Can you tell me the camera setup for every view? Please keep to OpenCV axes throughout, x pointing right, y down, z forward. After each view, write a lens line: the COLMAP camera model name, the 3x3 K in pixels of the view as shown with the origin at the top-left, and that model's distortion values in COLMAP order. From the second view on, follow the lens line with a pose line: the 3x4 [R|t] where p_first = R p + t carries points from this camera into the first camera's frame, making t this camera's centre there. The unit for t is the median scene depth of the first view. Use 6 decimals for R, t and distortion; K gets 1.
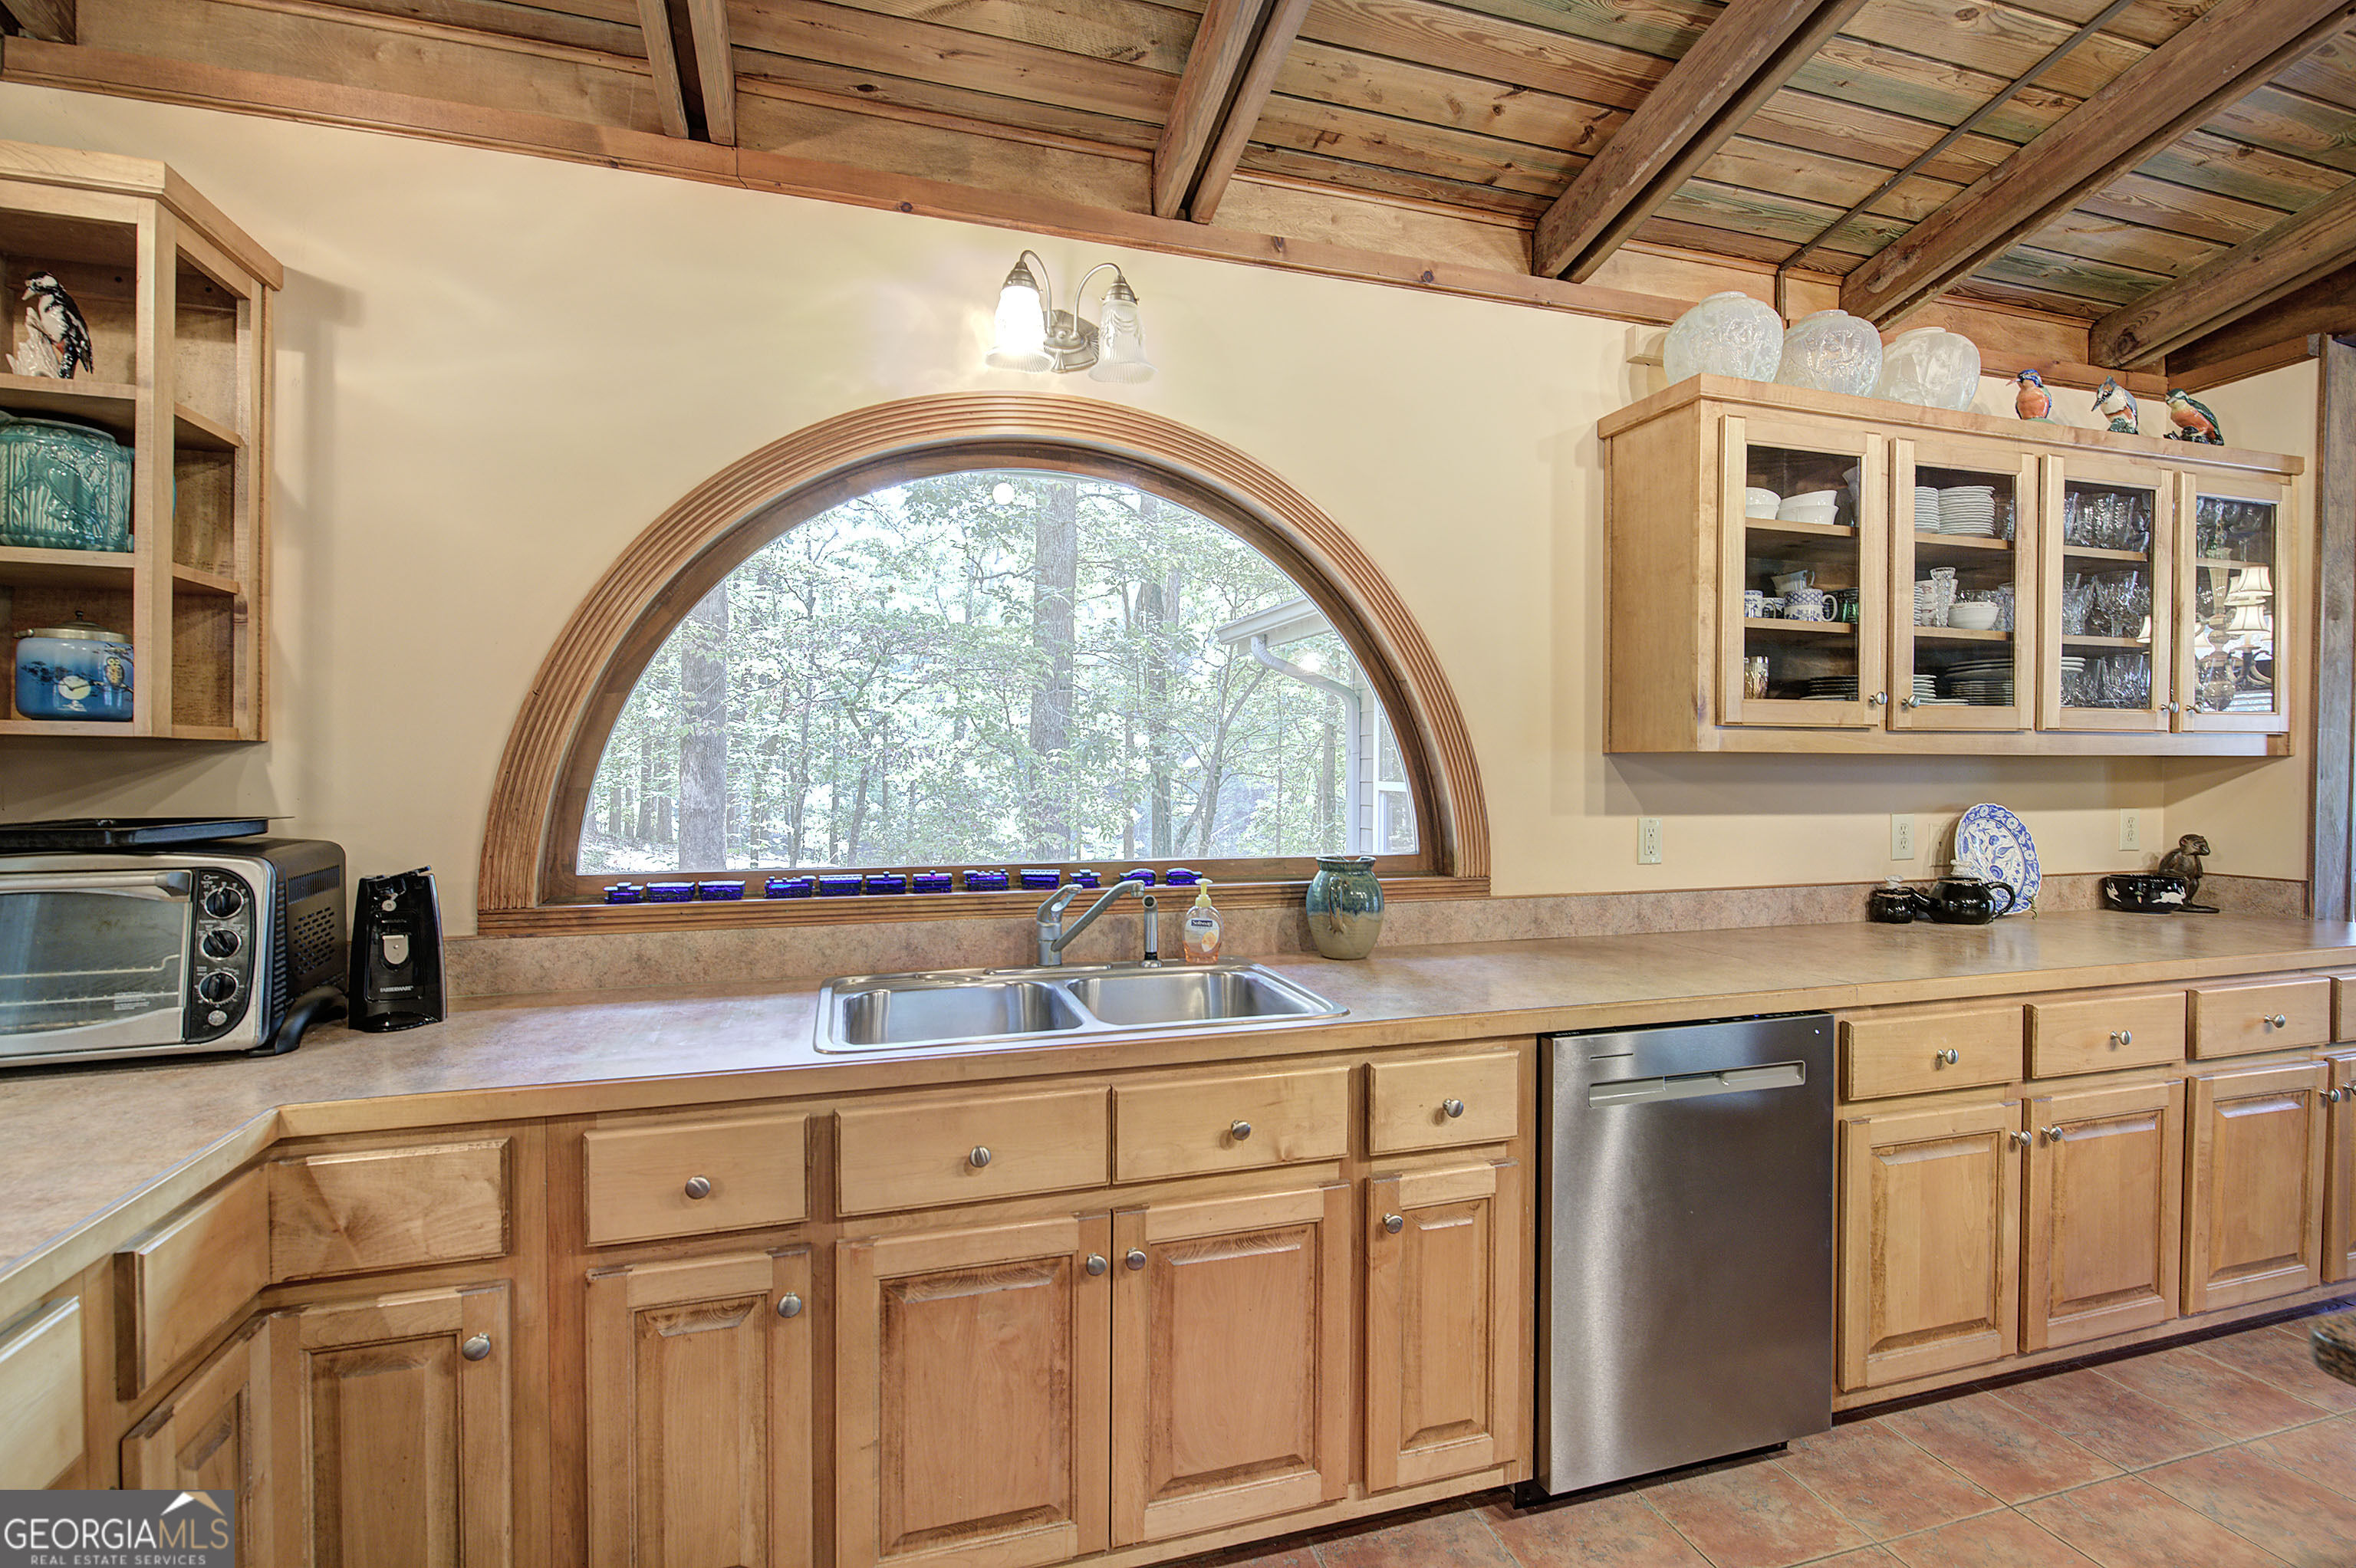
lens RADIAL K [[1097.4, 0, 1183.8], [0, 1097.4, 777.2], [0, 0, 1]] dist [0.010784, 0.000568]
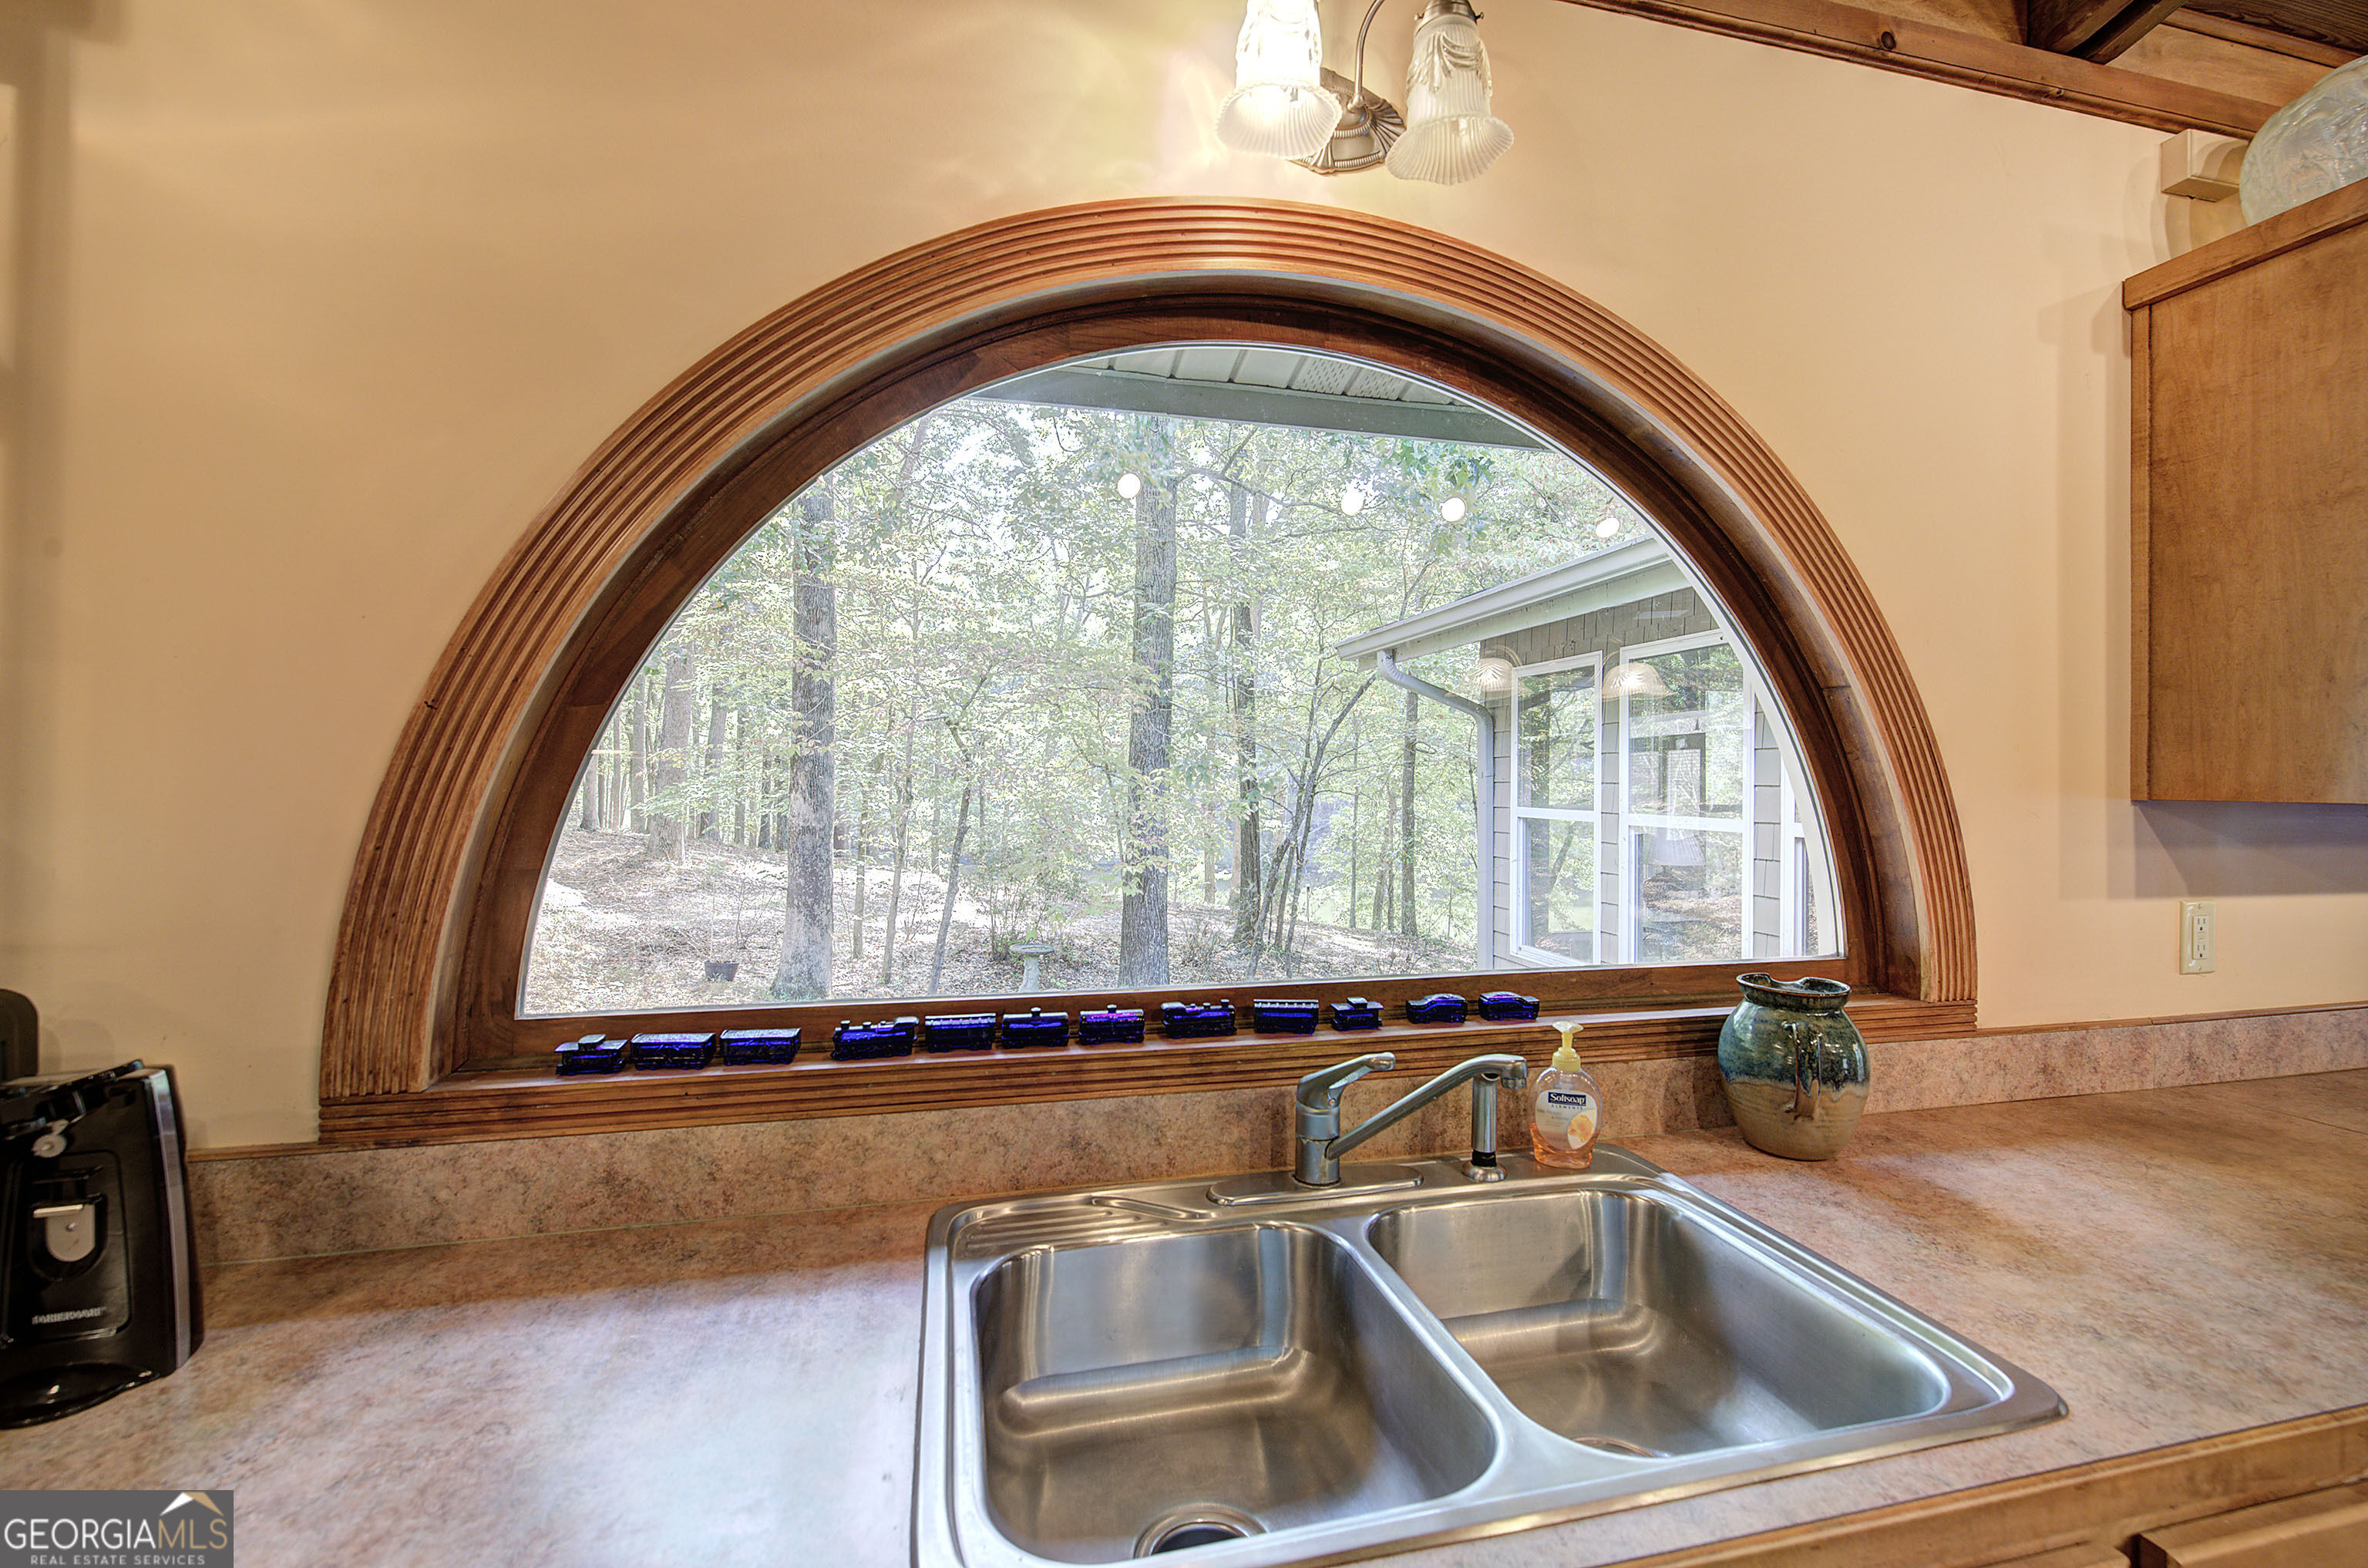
lens RADIAL K [[1008.3, 0, 1189.7], [0, 1008.3, 779.1], [0, 0, 1]] dist [0.000178, 0.000161]
pose [[0.998125, 0.003092, -0.061137, -0.137357], [-0.003777, 0.999931, -0.011095, -0.027614], [0.061098, 0.011305, 0.998068, 0.408212]]
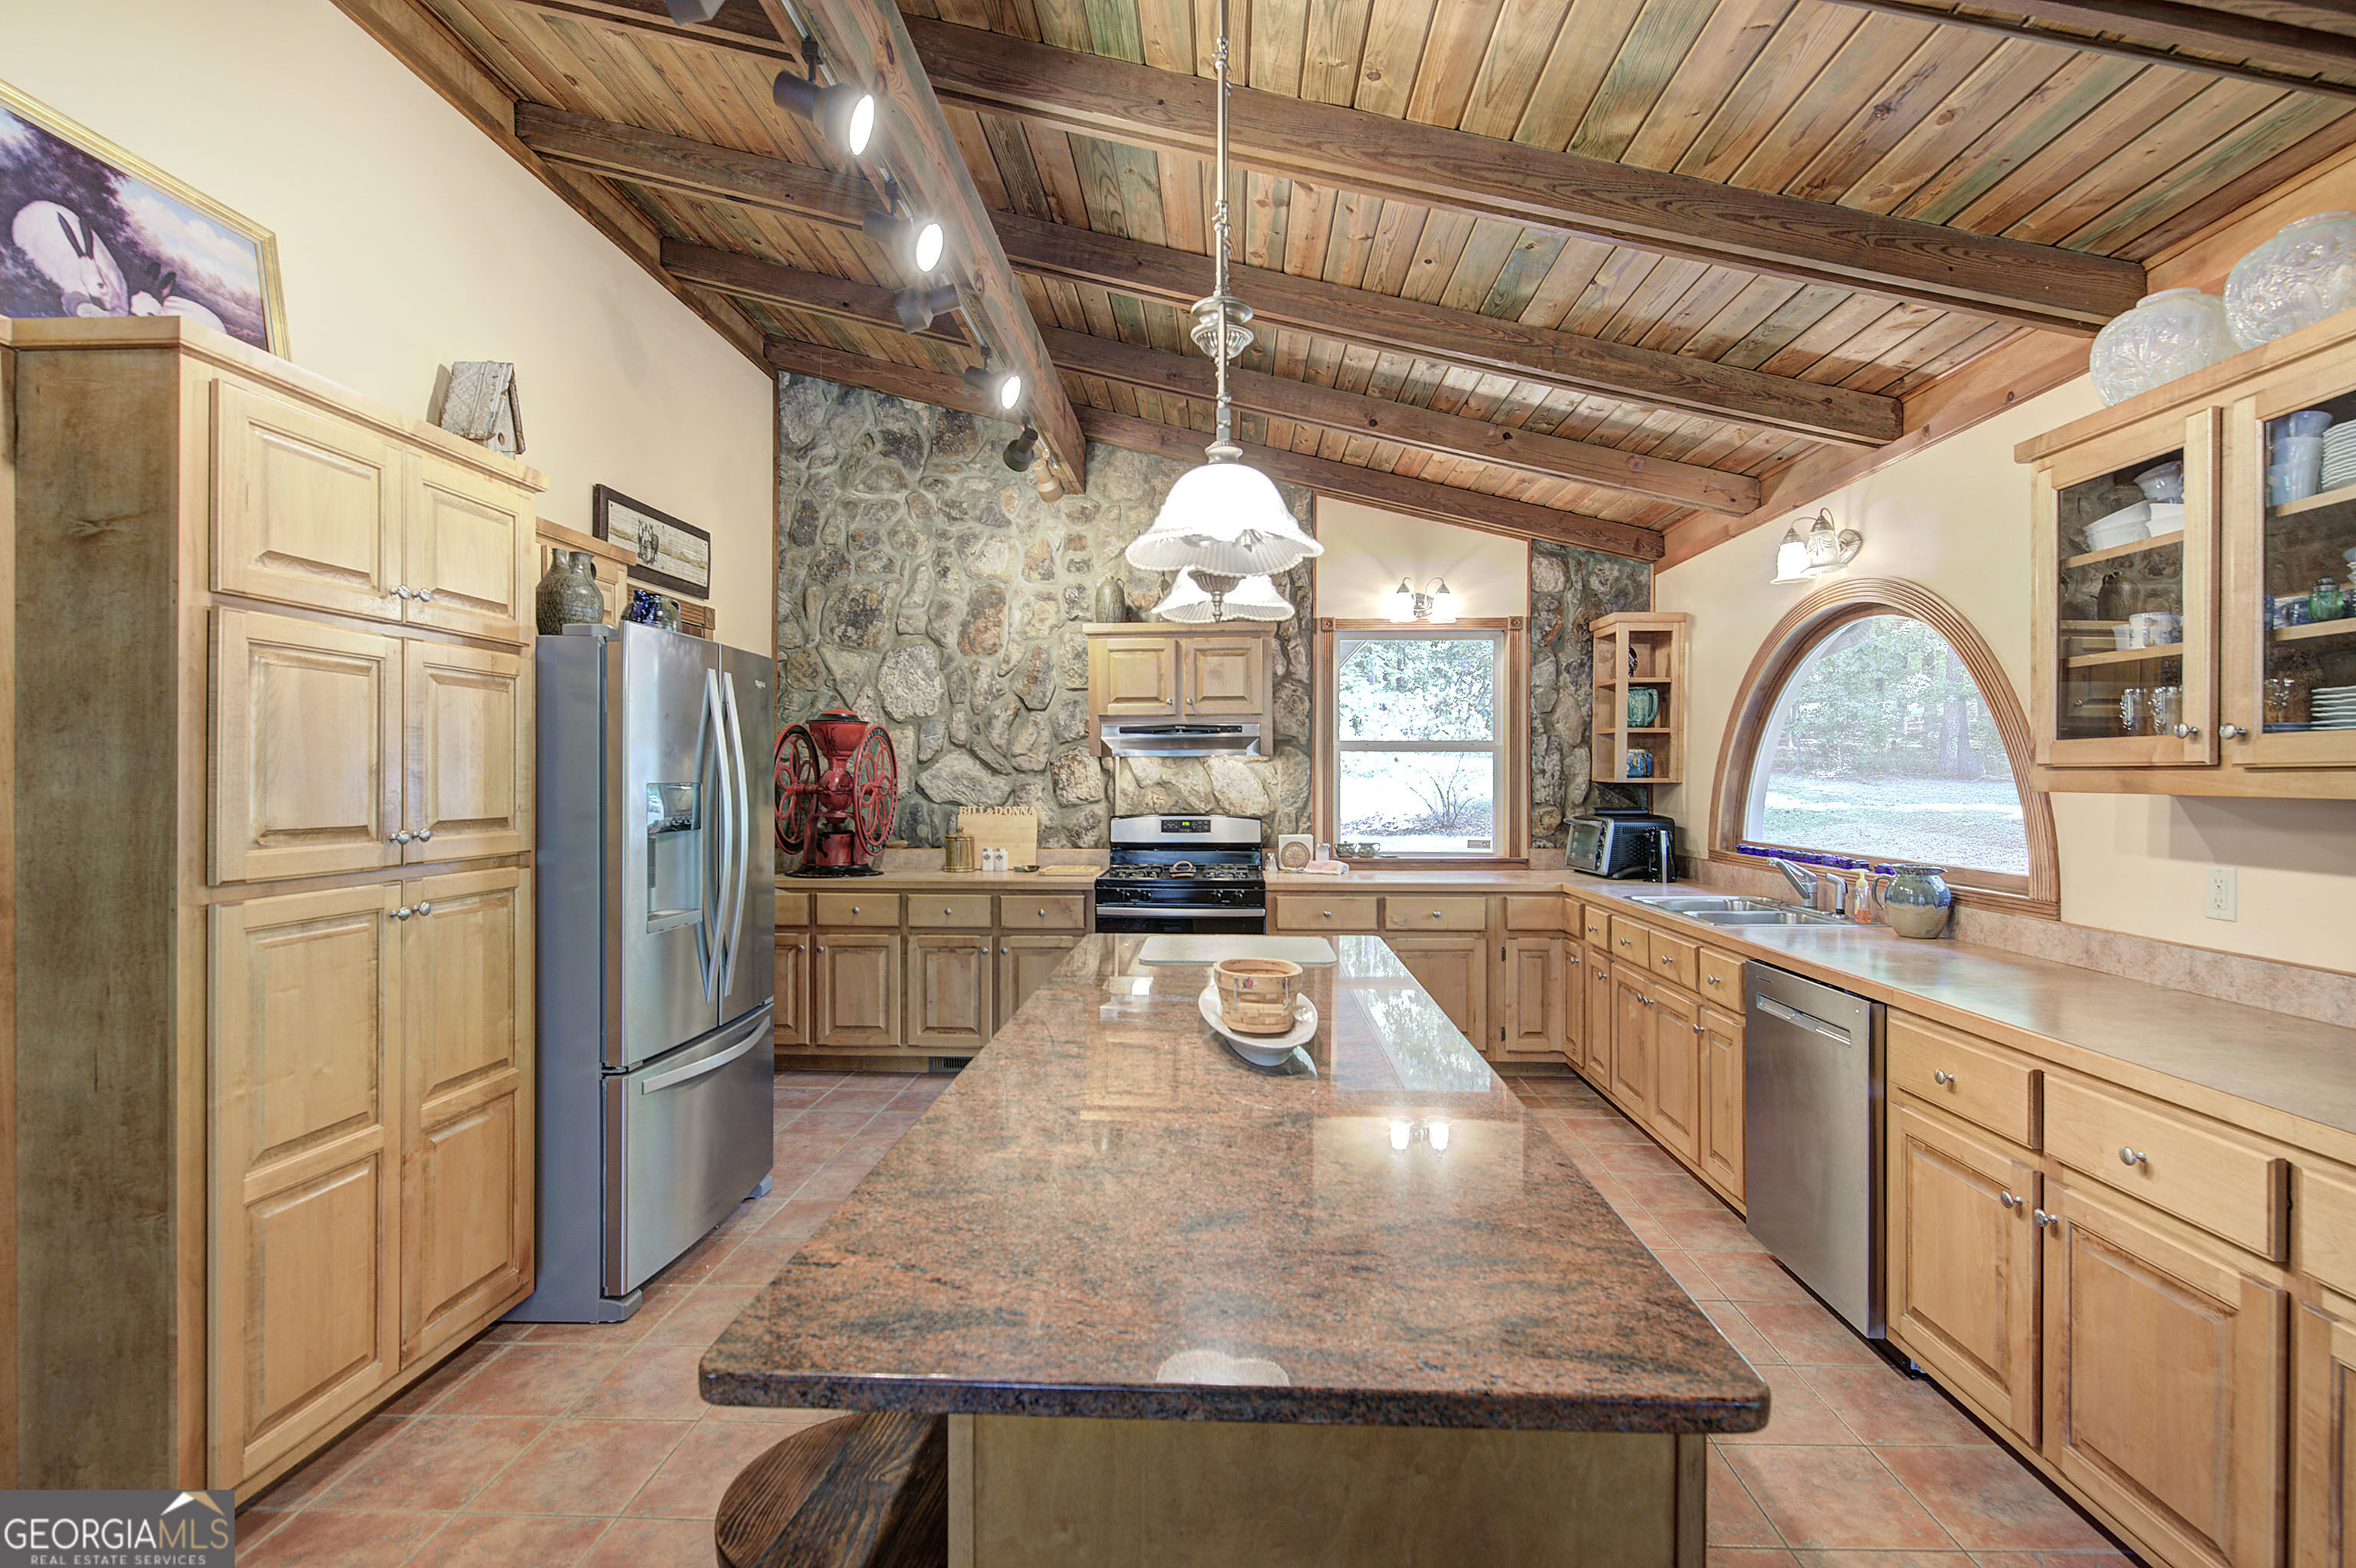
lens RADIAL K [[1097.4, 0, 1179.1], [0, 1097.4, 782.4], [0, 0, 1]] dist [0.010784, 0.000568]
pose [[-0.352989, 0.002339, -0.935625, 1.669230], [-0.010543, 0.999923, 0.006477, -0.029496], [0.935568, 0.012151, -0.352937, 0.580123]]
